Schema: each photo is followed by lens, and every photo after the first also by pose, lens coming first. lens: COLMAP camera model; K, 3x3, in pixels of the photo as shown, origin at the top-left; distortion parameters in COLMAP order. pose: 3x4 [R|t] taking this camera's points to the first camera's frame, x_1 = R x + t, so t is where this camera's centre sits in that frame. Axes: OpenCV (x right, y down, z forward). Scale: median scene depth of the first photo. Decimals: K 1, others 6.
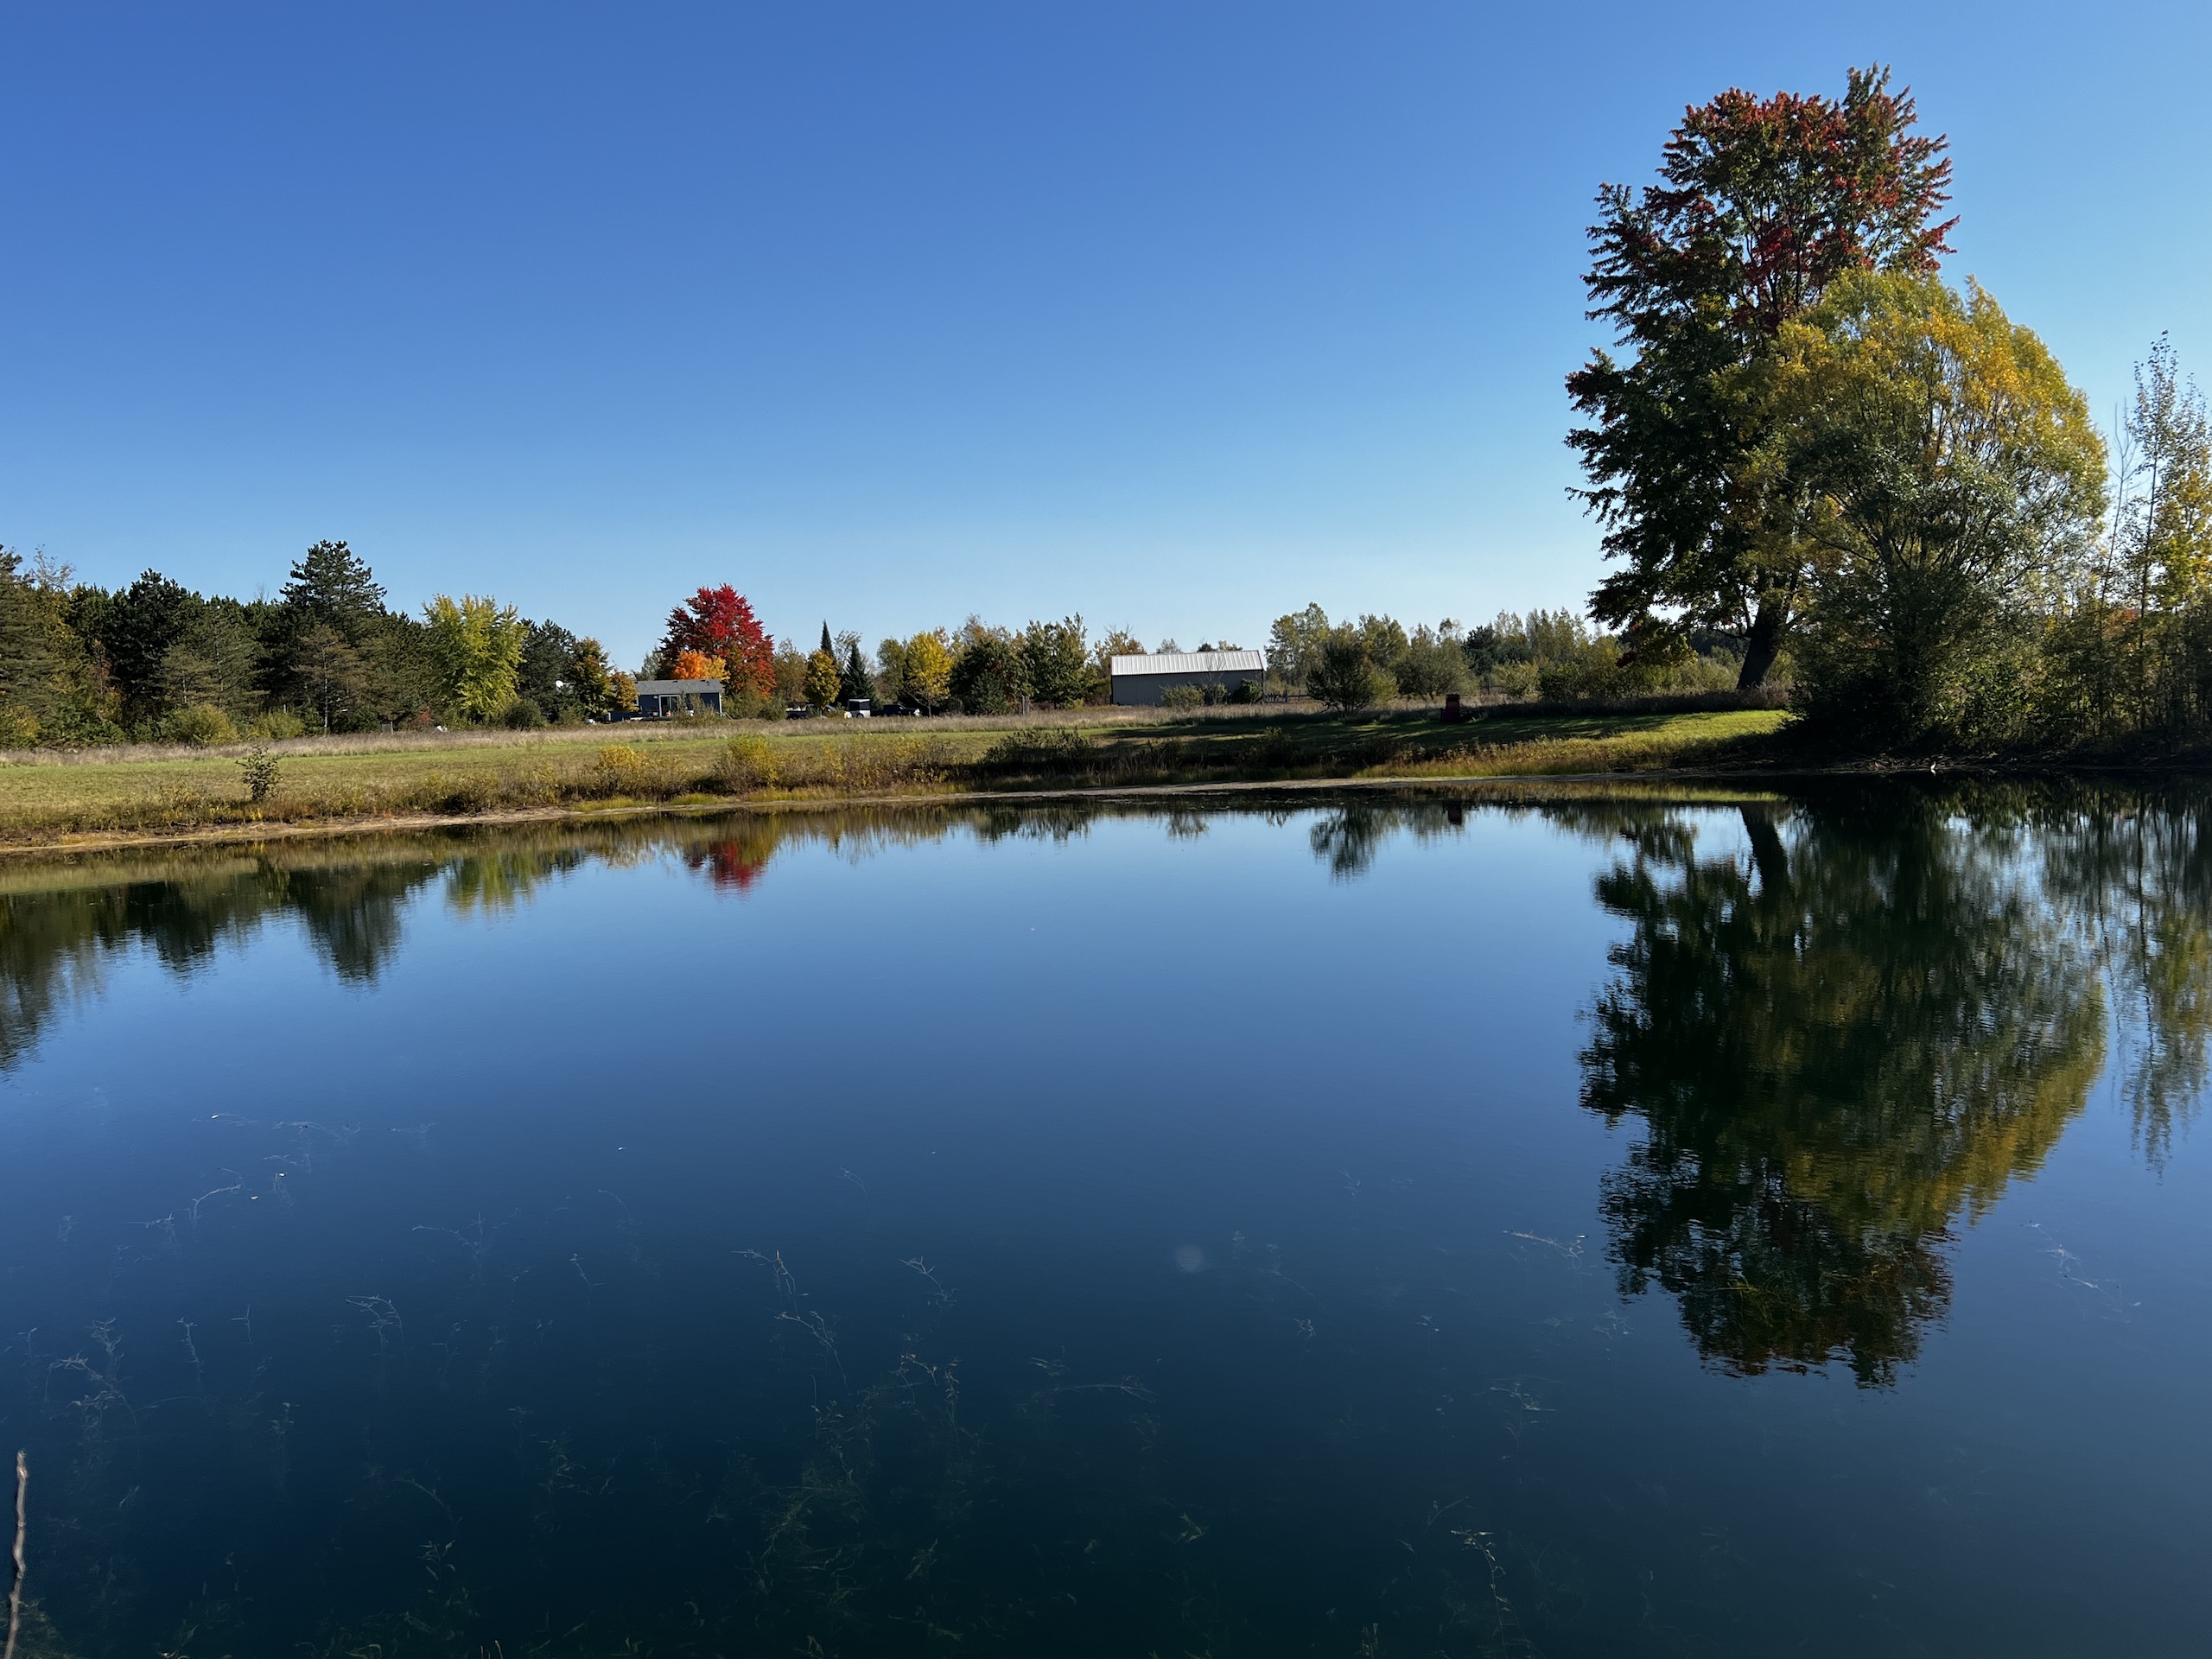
lens RADIAL K [[1804.5, 0, 1106.0], [0, 1804.5, 829.5], [0, 0, 1]] dist [0.002541, 0.000445]
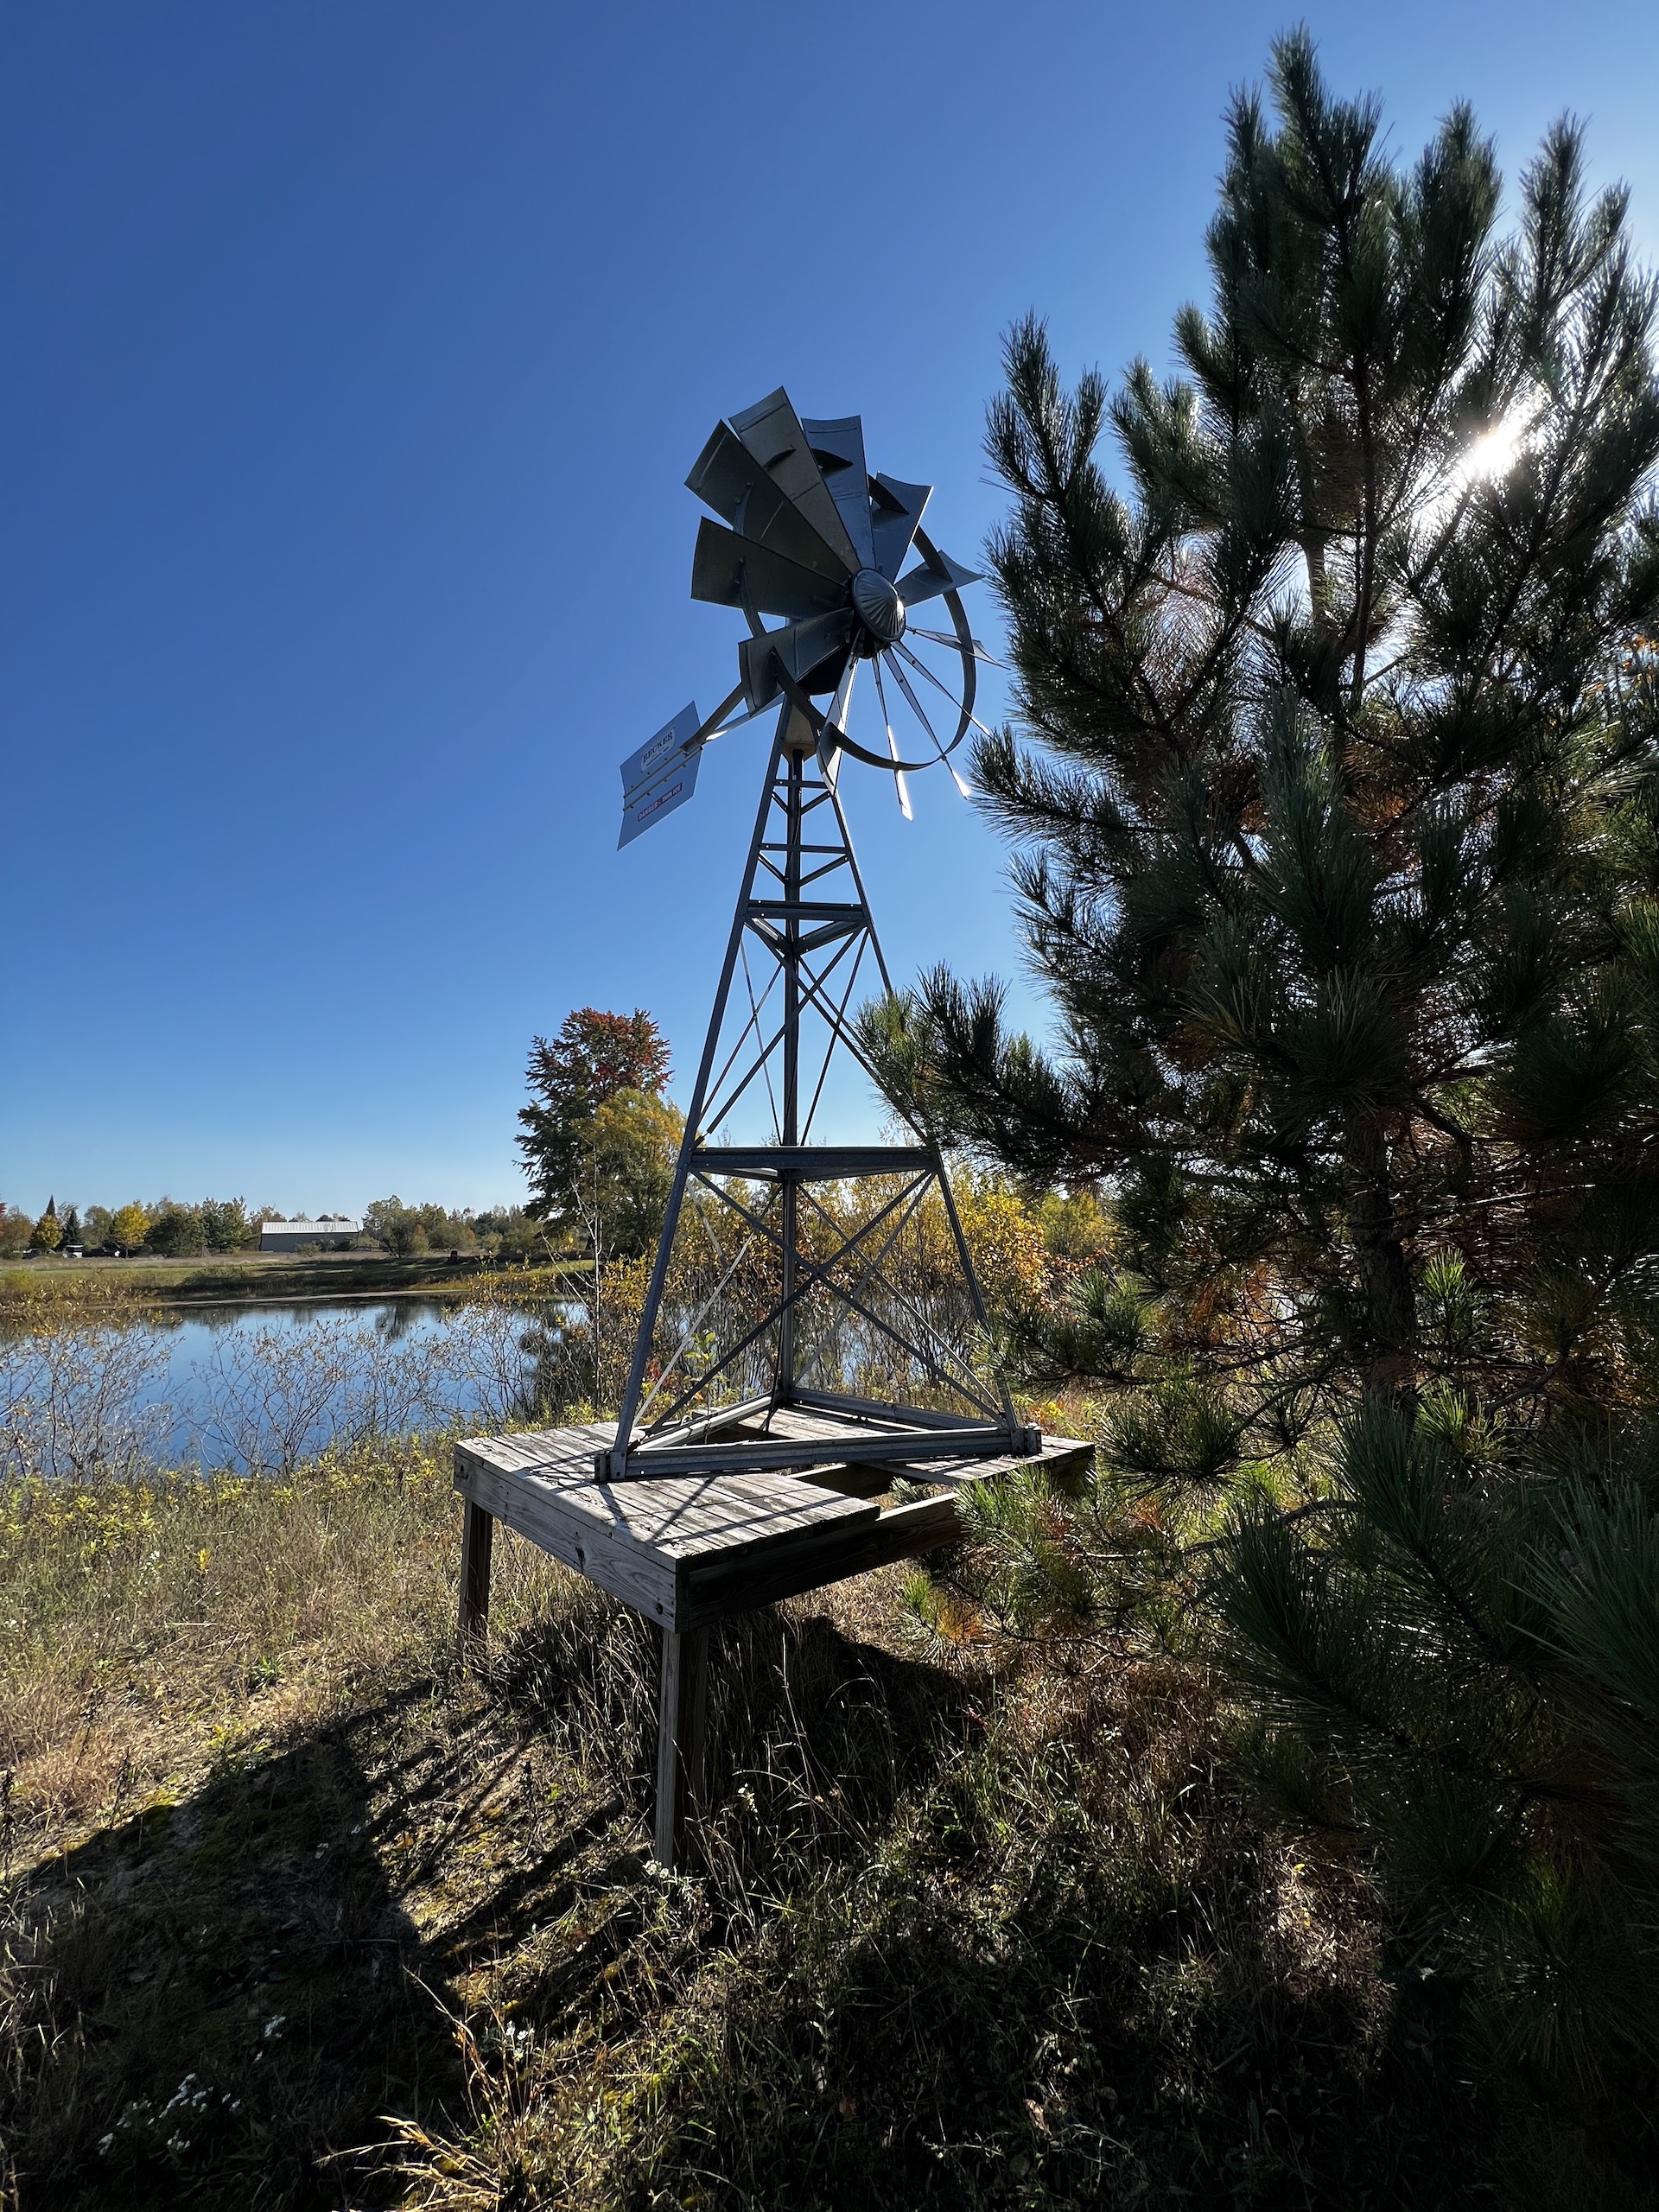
lens RADIAL K [[898.8, 0, 818.5], [0, 898.8, 1098.2], [0, 0, 1]] dist [0.021906, 0.000076]
pose [[0.851447, 0.102242, 0.514378, -0.008673], [0.022041, 0.972969, -0.229881, 0.004472], [-0.523977, 0.207069, 0.826178, -0.133879]]
